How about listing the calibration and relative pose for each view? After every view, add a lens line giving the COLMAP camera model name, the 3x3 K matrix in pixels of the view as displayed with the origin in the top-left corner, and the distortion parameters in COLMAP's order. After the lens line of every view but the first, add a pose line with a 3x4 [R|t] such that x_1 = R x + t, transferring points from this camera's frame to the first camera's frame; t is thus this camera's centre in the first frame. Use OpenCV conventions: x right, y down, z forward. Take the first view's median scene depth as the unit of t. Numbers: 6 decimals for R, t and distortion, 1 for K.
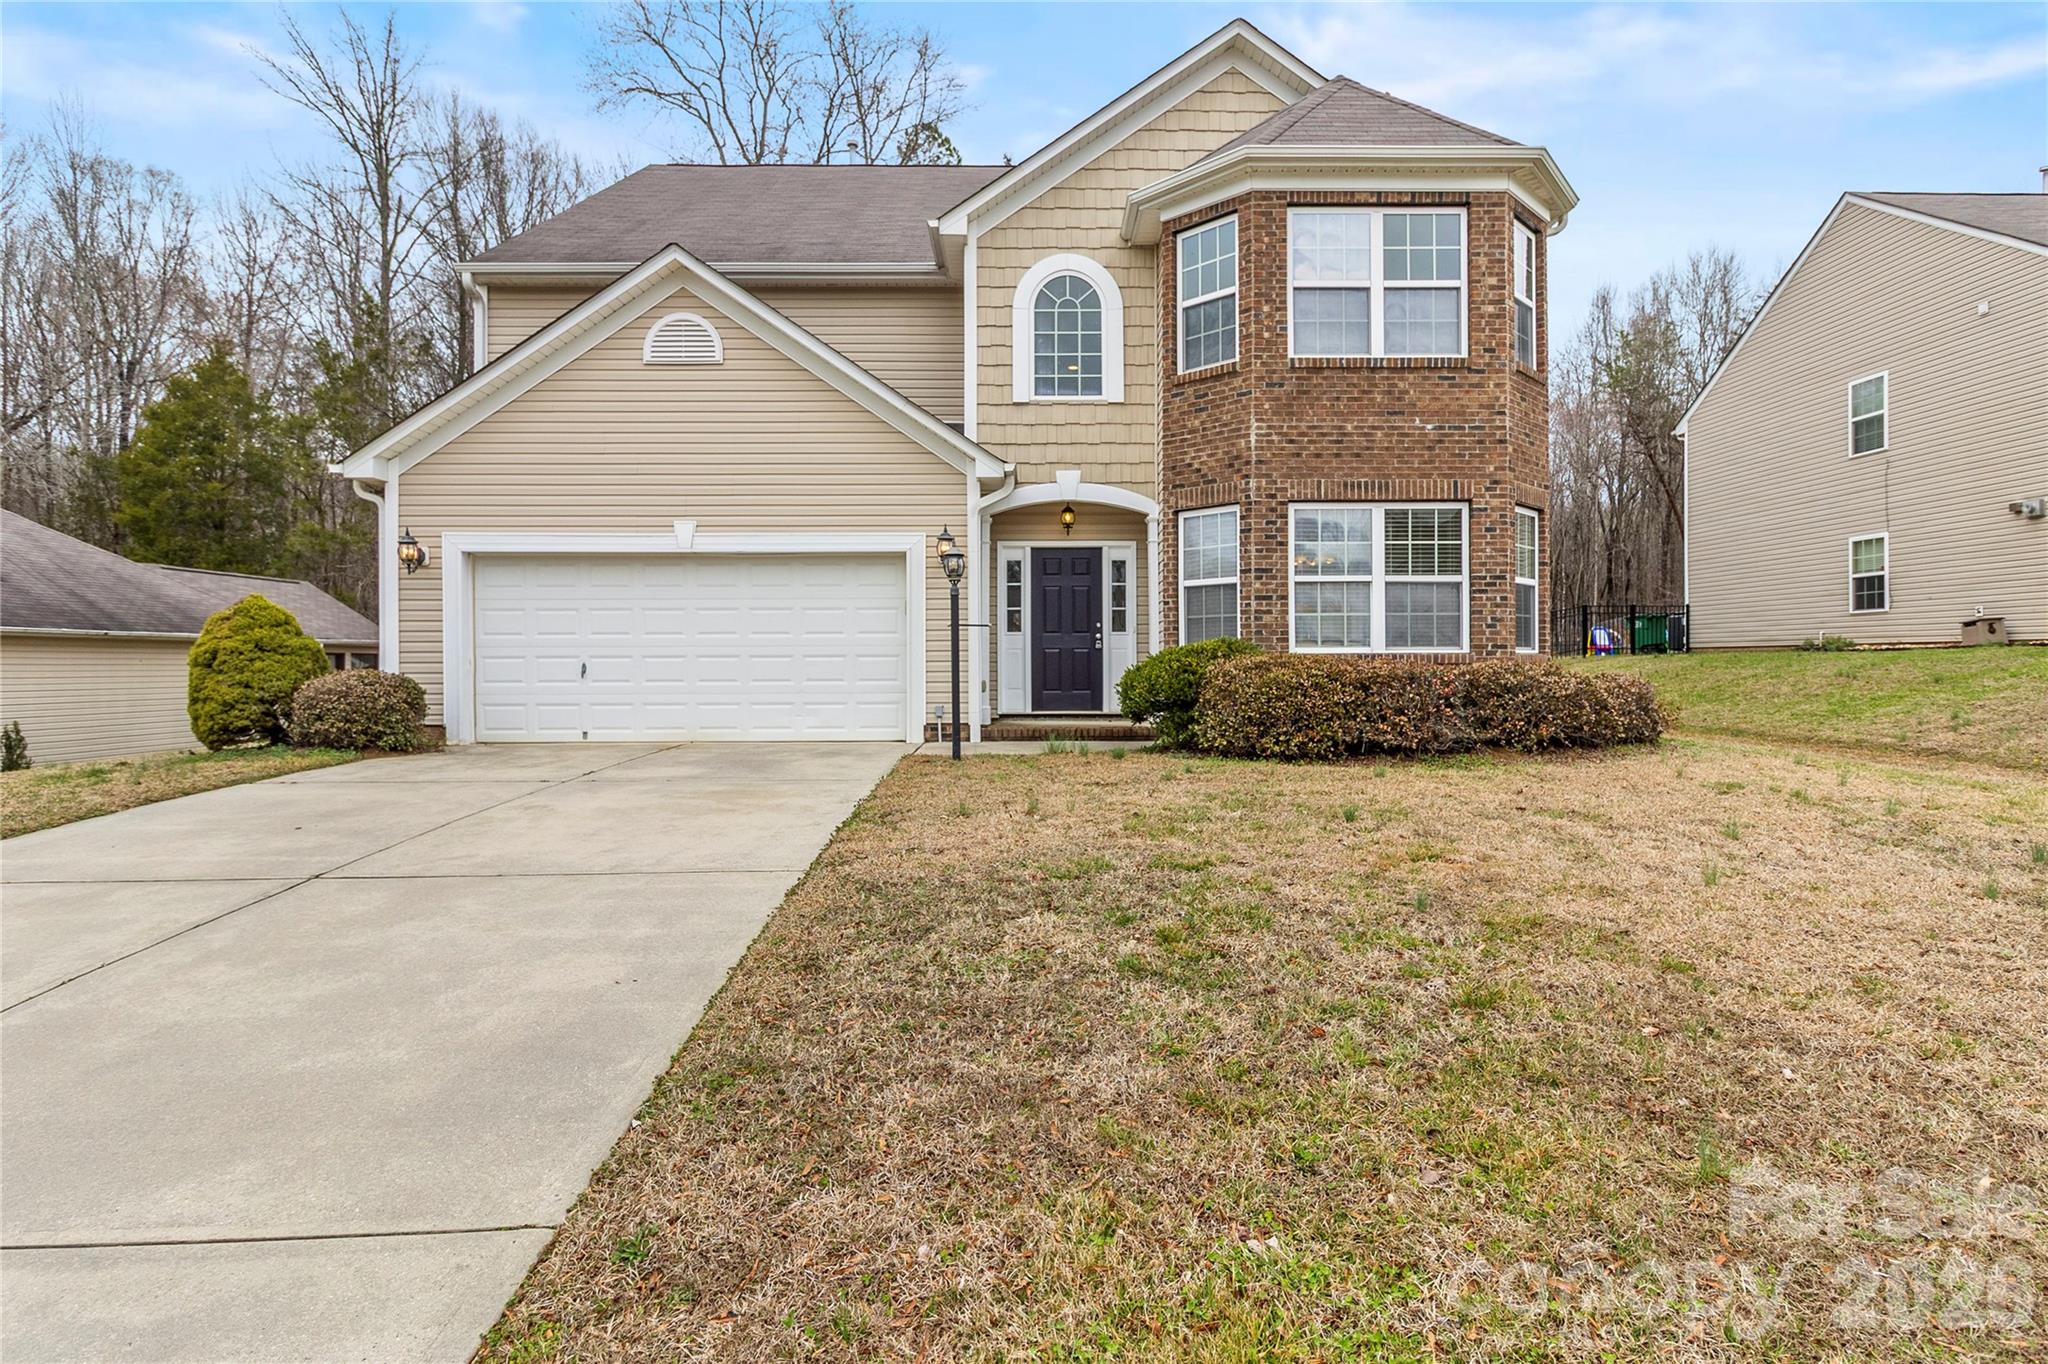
lens RADIAL K [[1037.7, 0, 1025.8], [0, 1037.7, 676.1], [0, 0, 1]] dist [-0.001845, -0.000387]
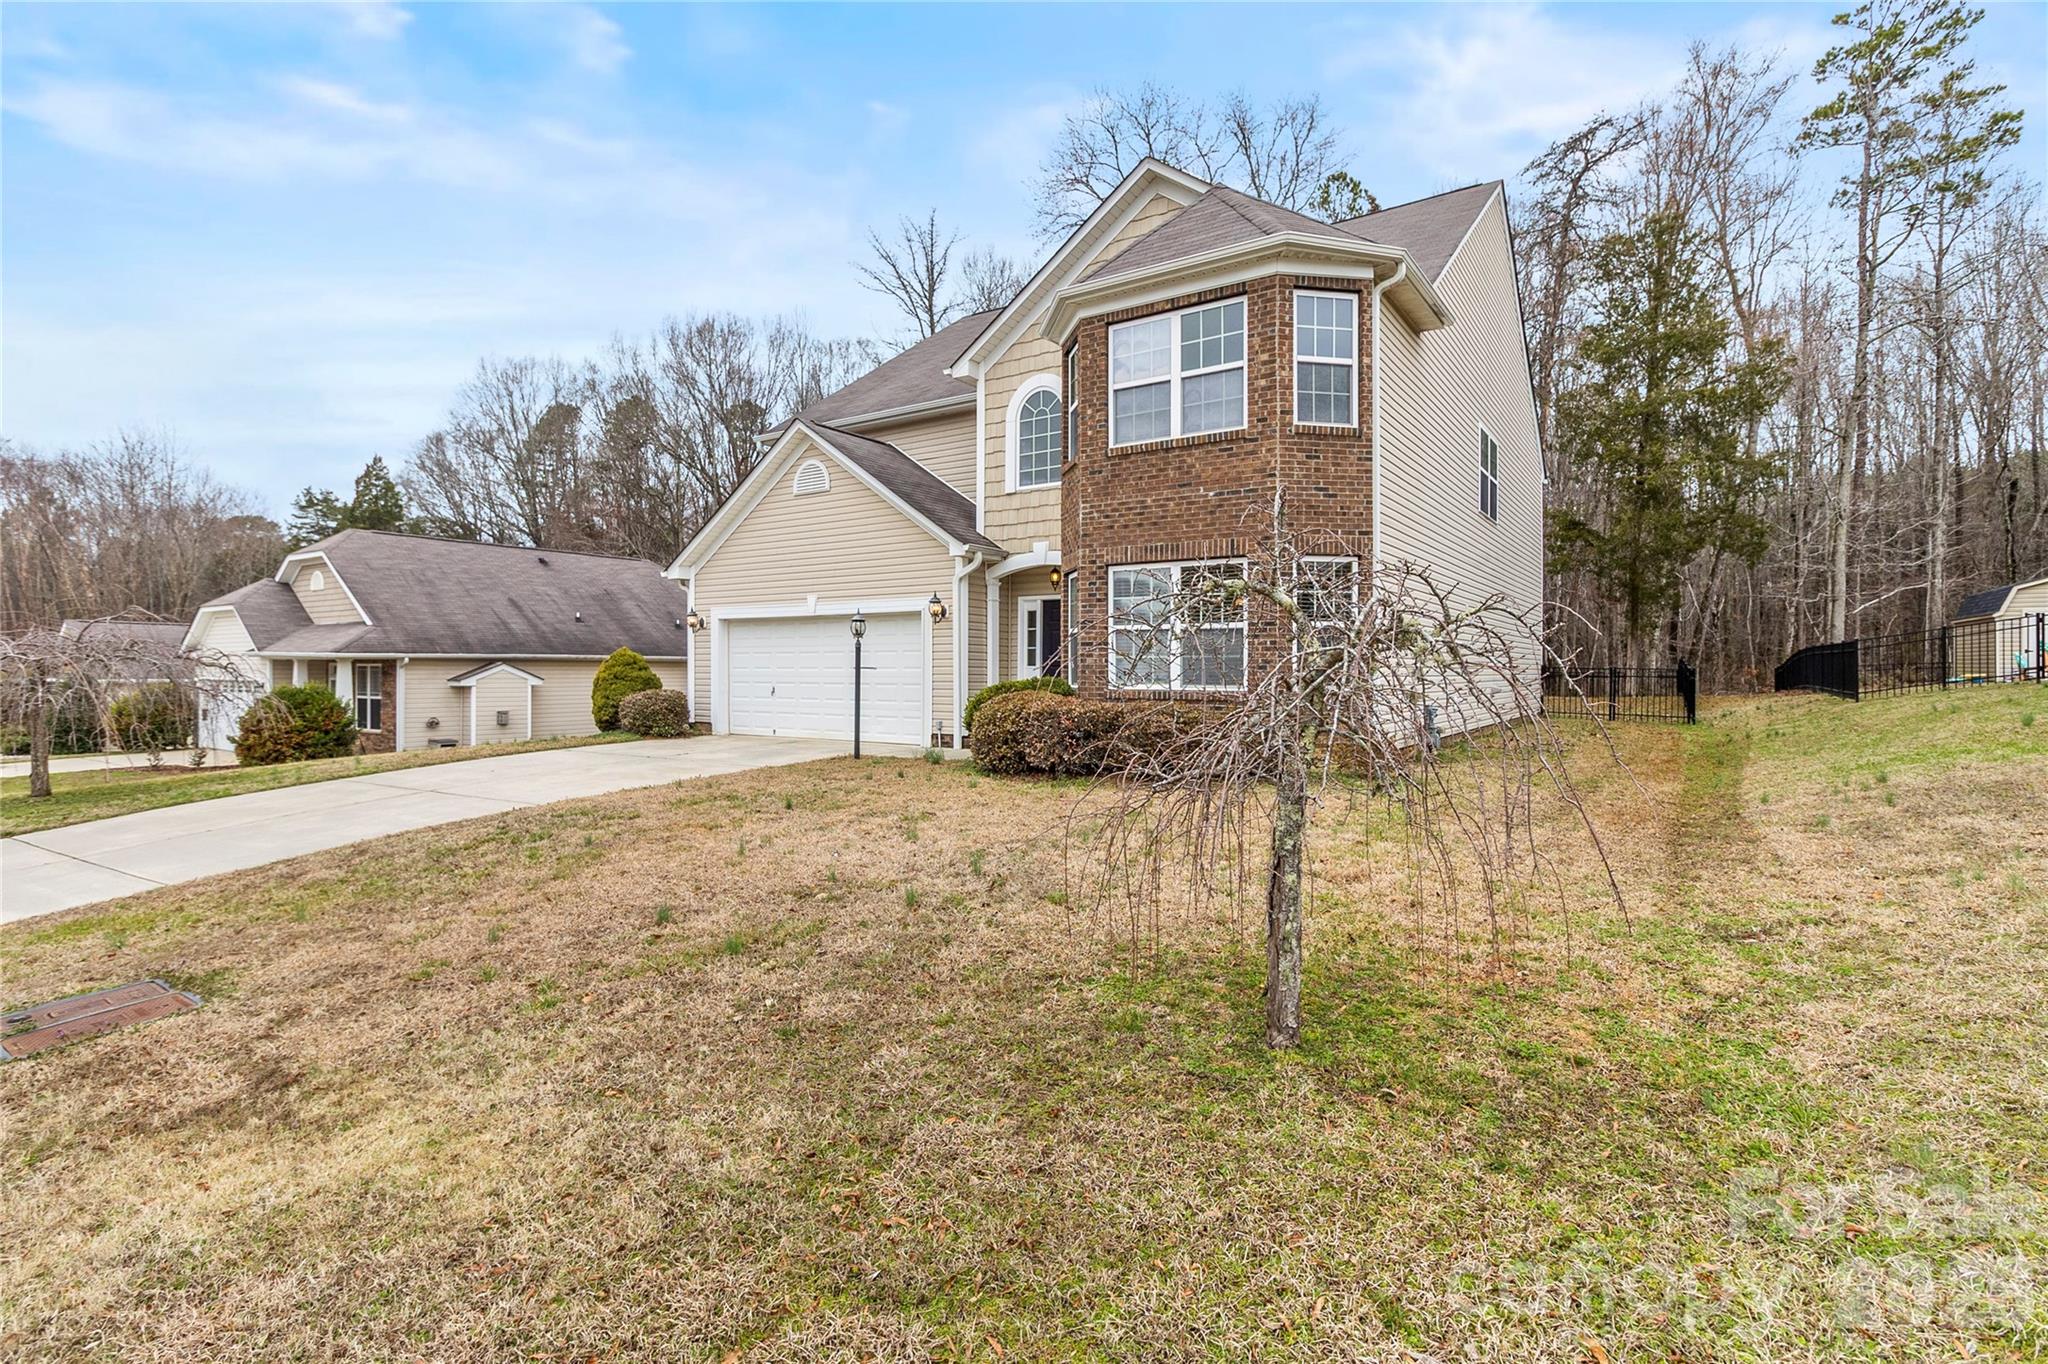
lens RADIAL K [[946.6, 0, 1021.2], [0, 946.6, 681.5], [0, 0, 1]] dist [0.002859, -0.000980]
pose [[0.827818, 0.011585, -0.560877, 0.797519], [-0.010976, 0.999930, 0.004455, -0.034343], [0.560890, 0.002468, 0.827887, 0.013494]]
